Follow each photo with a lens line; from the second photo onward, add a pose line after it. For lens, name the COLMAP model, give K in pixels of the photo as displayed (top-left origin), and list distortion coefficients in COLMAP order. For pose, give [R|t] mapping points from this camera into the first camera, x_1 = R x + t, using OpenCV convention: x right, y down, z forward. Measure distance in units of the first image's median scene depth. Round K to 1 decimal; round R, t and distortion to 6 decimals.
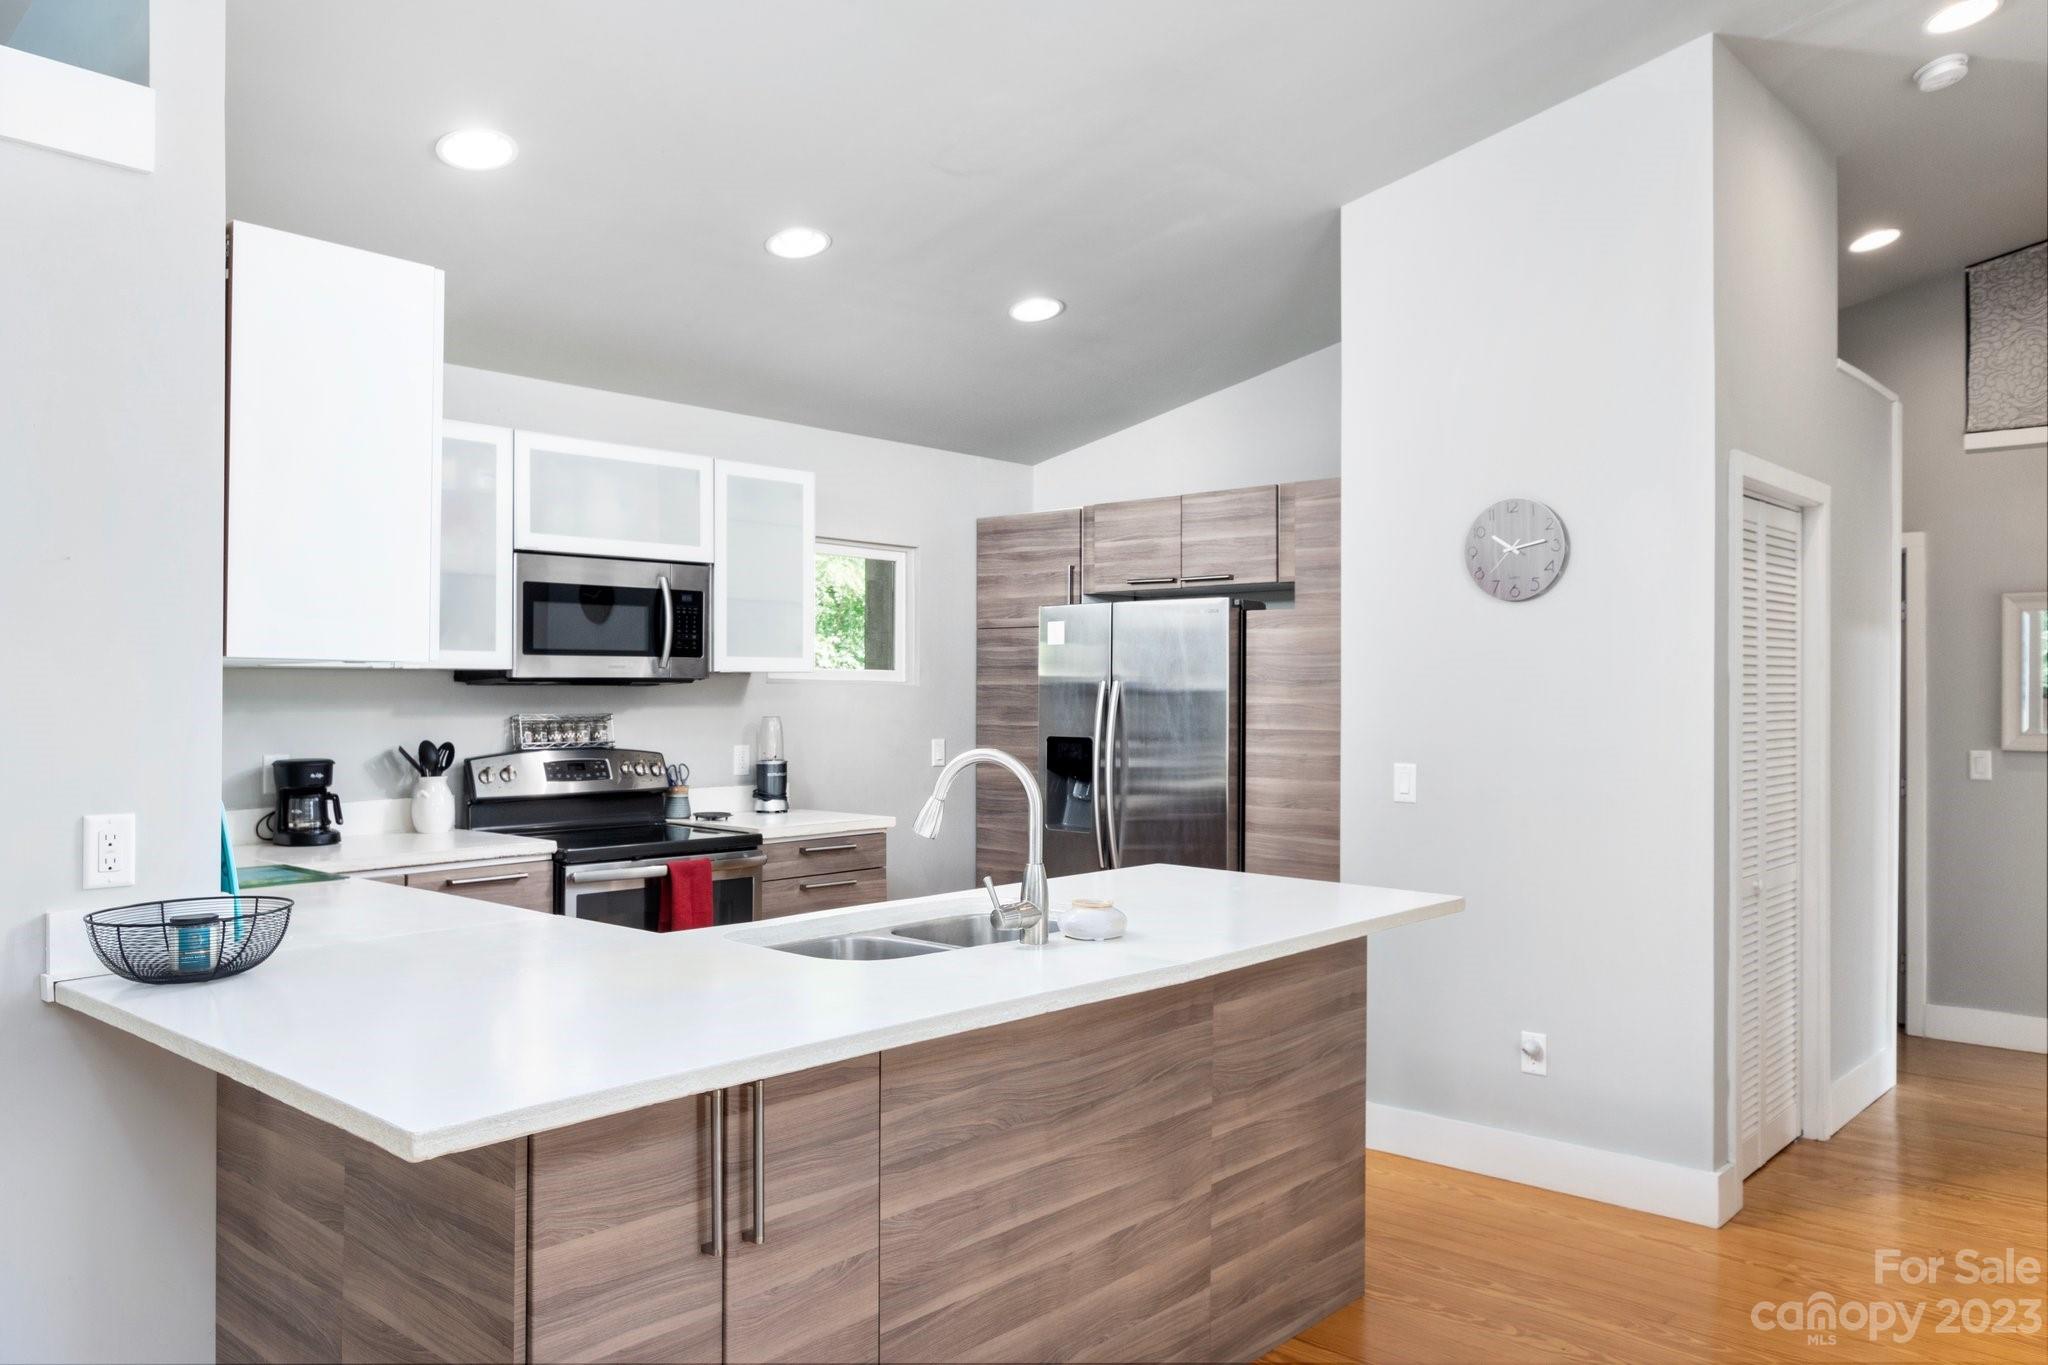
lens RADIAL K [[1497.2, 0, 1027.1], [0, 1497.2, 687.6], [0, 0, 1]] dist [0.003862, 0.000138]
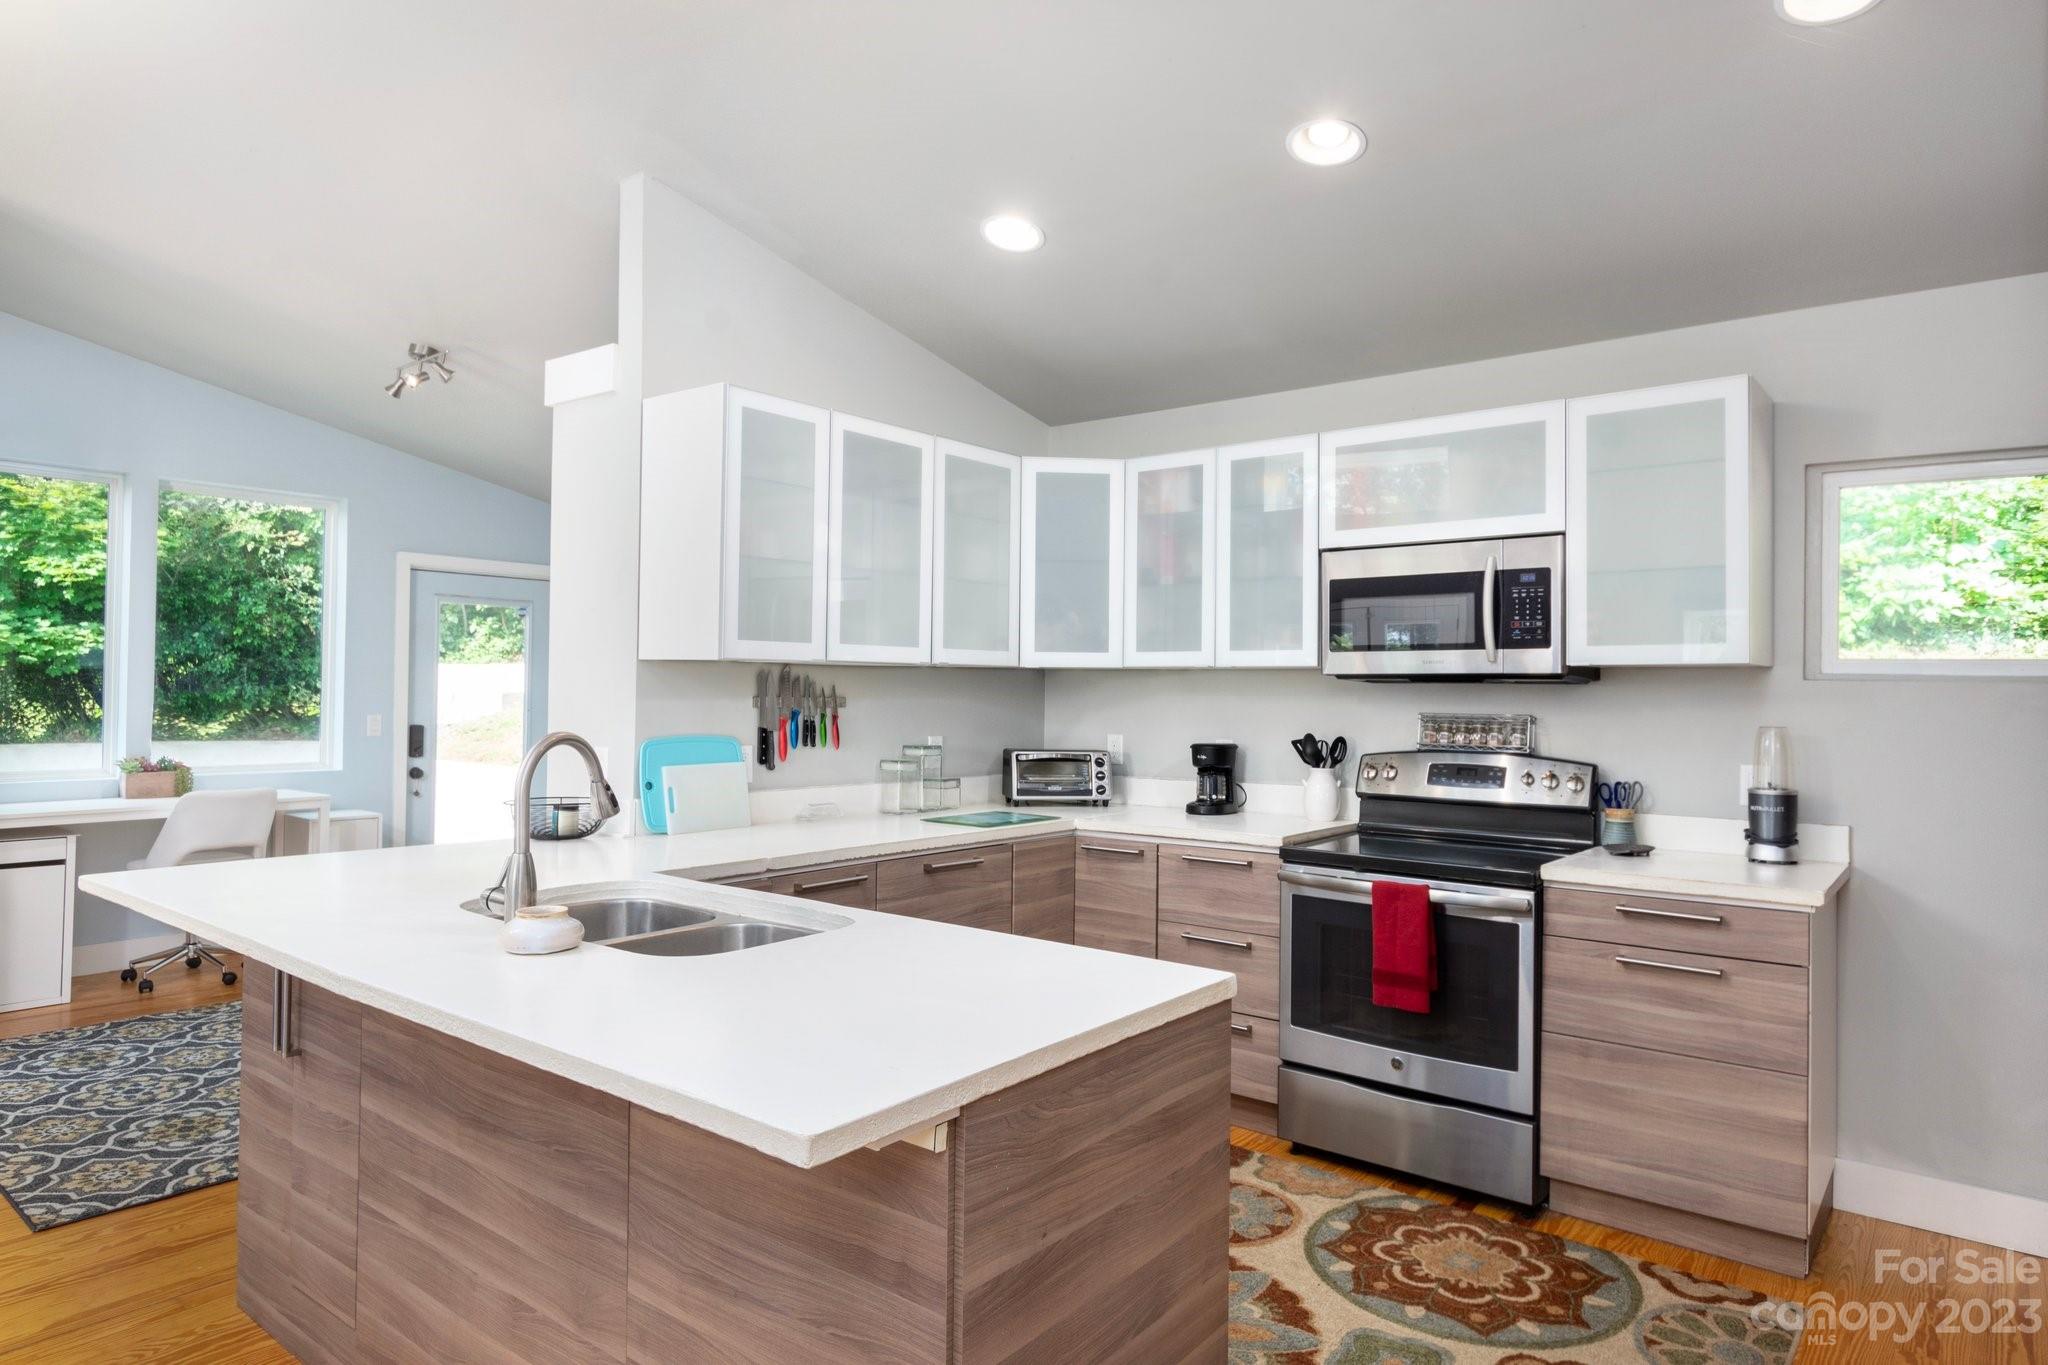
lens RADIAL K [[1204.8, 0, 1023.5], [0, 1204.8, 677.1], [0, 0, 1]] dist [0.004972, 0.001490]
pose [[0.058487, -0.010882, -0.998229, 0.434276], [-0.010271, 0.999881, -0.011502, 0.006311], [0.998235, 0.010925, 0.058369, 0.698482]]
